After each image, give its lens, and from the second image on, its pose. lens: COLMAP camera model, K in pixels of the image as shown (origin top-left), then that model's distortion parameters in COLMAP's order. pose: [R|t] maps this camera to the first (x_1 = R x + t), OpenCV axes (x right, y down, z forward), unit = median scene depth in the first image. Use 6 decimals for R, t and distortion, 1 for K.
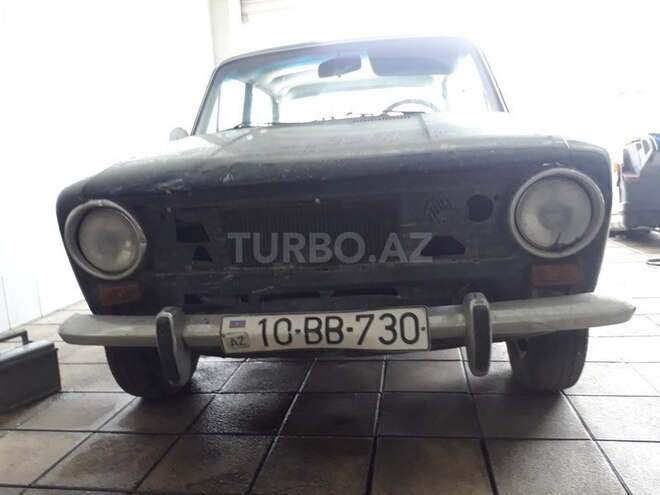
lens RADIAL K [[548.1, 0, 330.0], [0, 548.1, 247.5], [0, 0, 1]] dist [-0.000059, 0.001341]
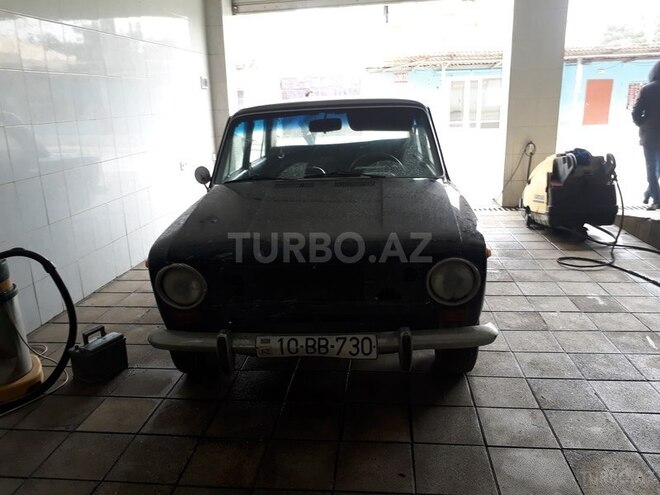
lens RADIAL K [[526.2, 0, 330.0], [0, 526.2, 247.5], [0, 0, 1]] dist [0.006743, 0.000627]
pose [[0.998817, 0.014961, 0.046268, -0.050341], [-0.019032, 0.995865, 0.088833, -0.297190], [-0.044748, -0.089609, 0.994971, -0.599653]]
